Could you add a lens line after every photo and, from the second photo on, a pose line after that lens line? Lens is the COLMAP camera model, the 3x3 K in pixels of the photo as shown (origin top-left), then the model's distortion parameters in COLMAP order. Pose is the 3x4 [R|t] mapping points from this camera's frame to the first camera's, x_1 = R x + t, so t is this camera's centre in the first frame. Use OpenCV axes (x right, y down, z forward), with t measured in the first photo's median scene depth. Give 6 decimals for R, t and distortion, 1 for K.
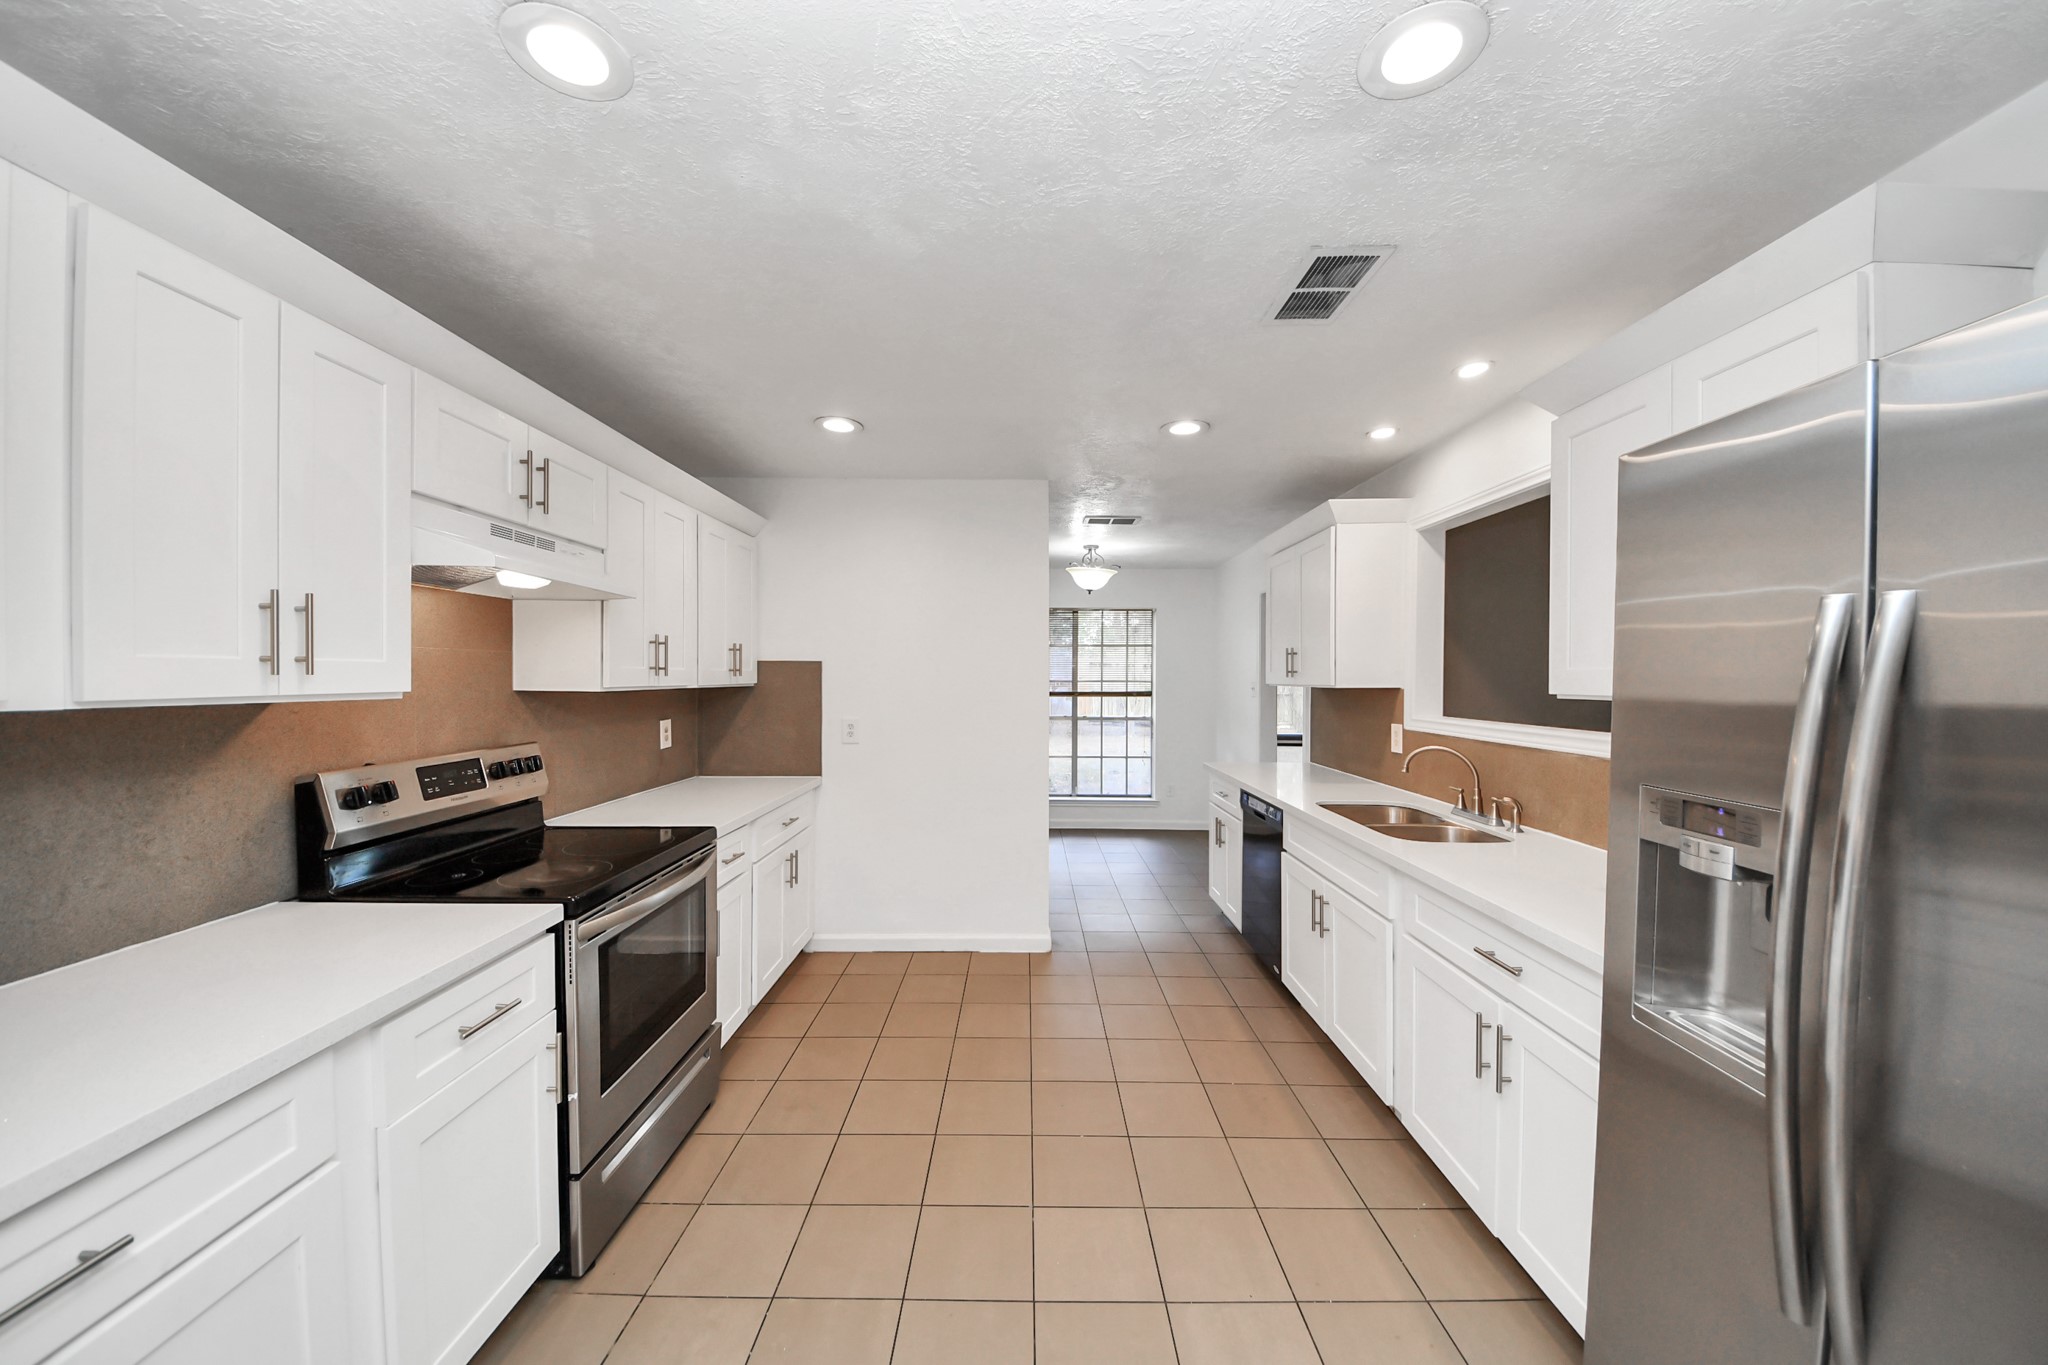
lens RADIAL K [[733.7, 0, 1005.5], [0, 733.7, 684.6], [0, 0, 1]] dist [0.000608, -0.000369]
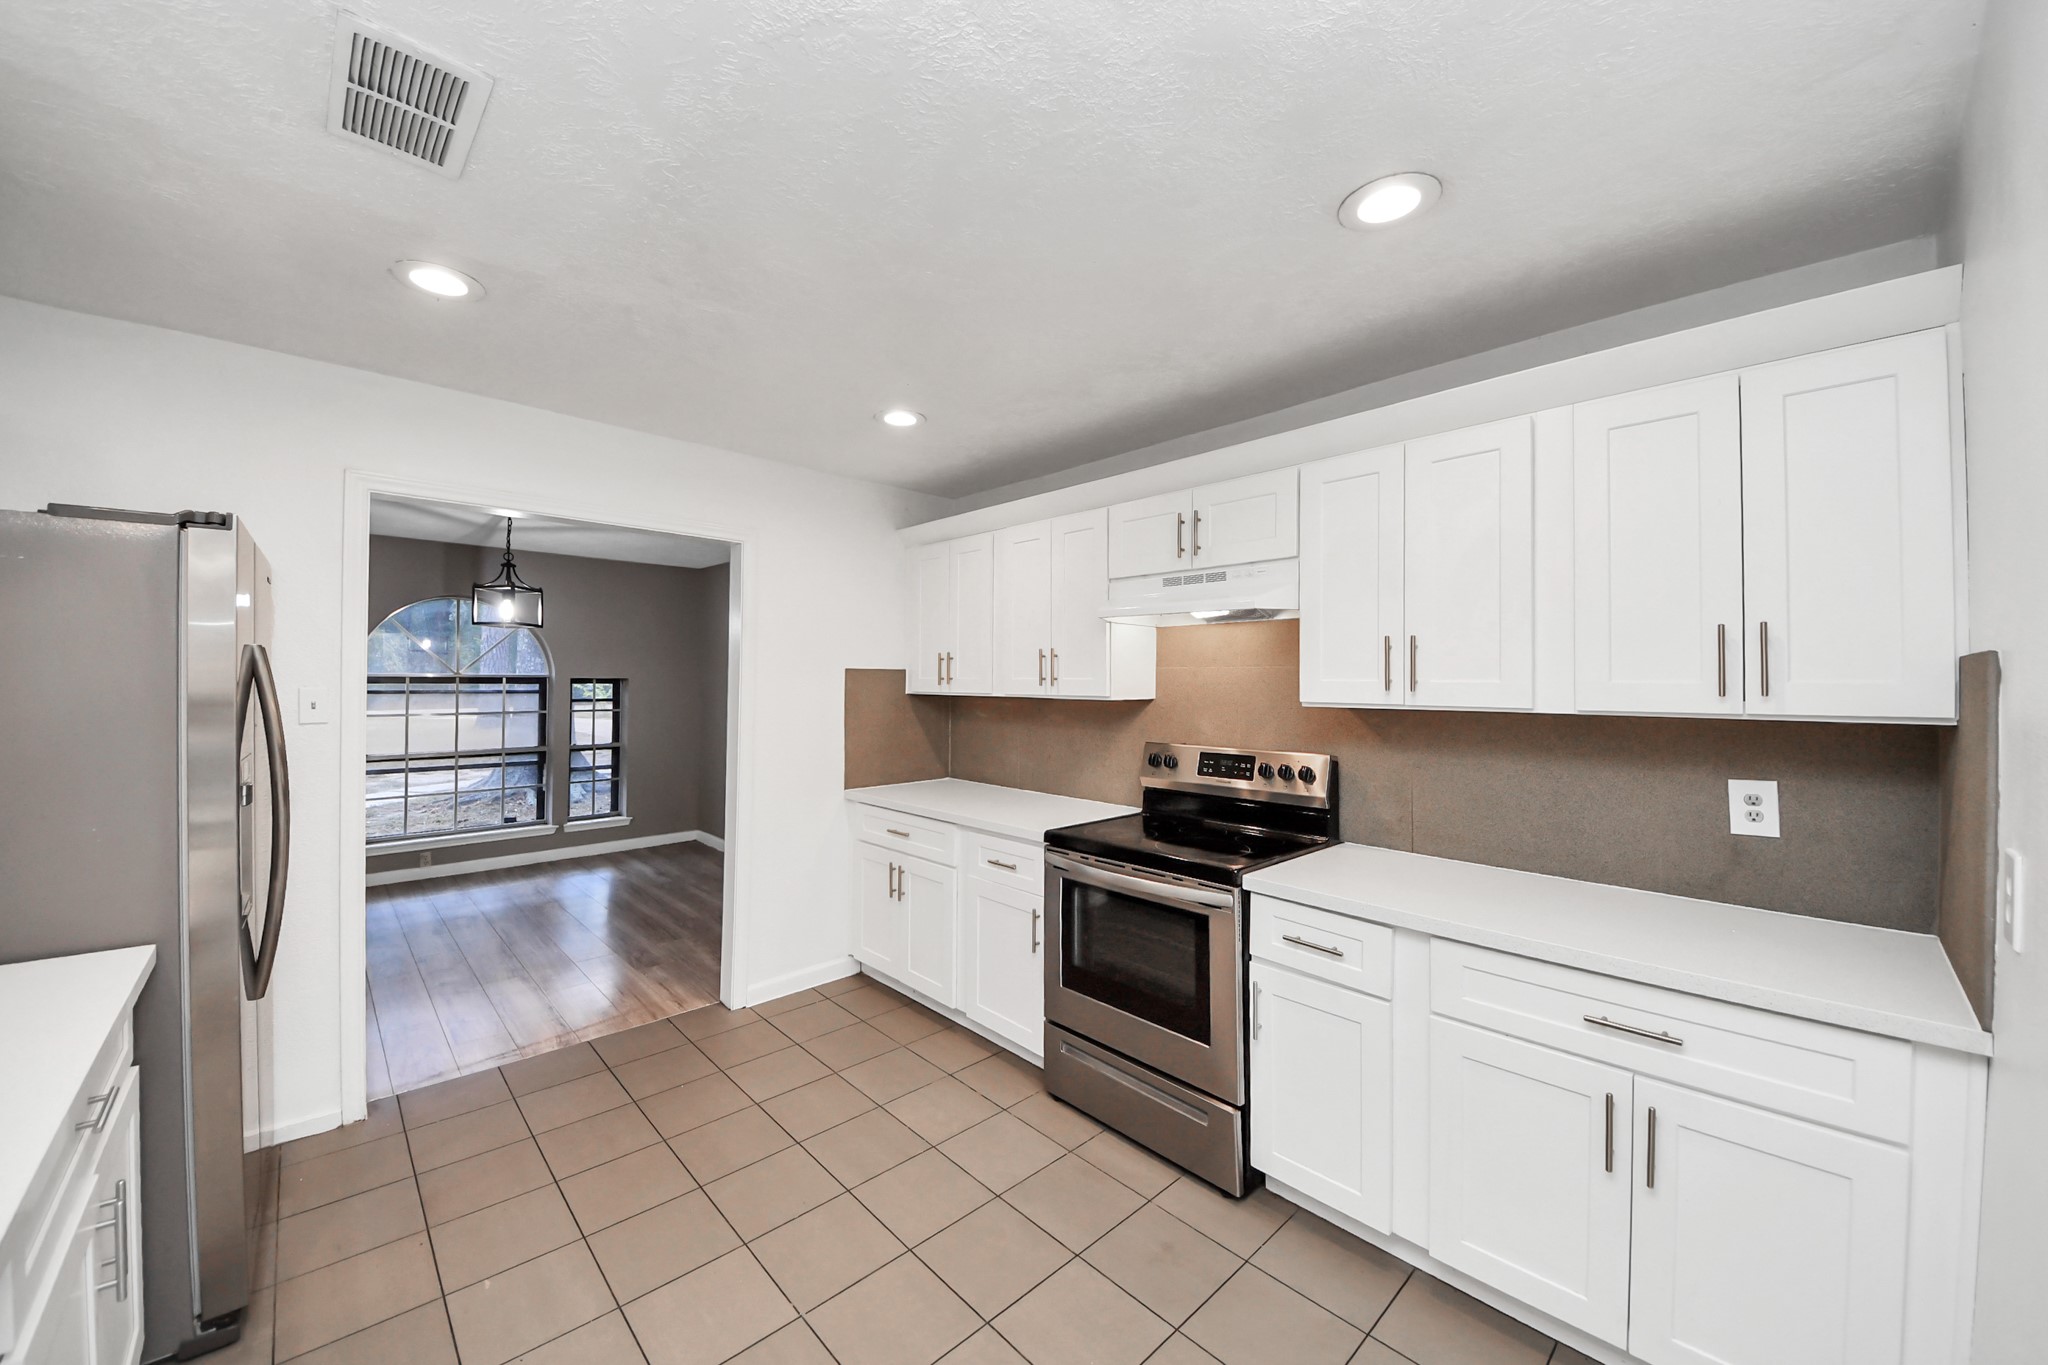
lens RADIAL K [[733.7, 0, 1017.1], [0, 733.7, 669.1], [0, 0, 1]] dist [0.000608, -0.000369]
pose [[-0.720239, -0.021609, -0.693390, 0.430300], [-0.017687, 0.999762, -0.012785, -0.022642], [0.693501, 0.003056, -0.720449, 1.678617]]
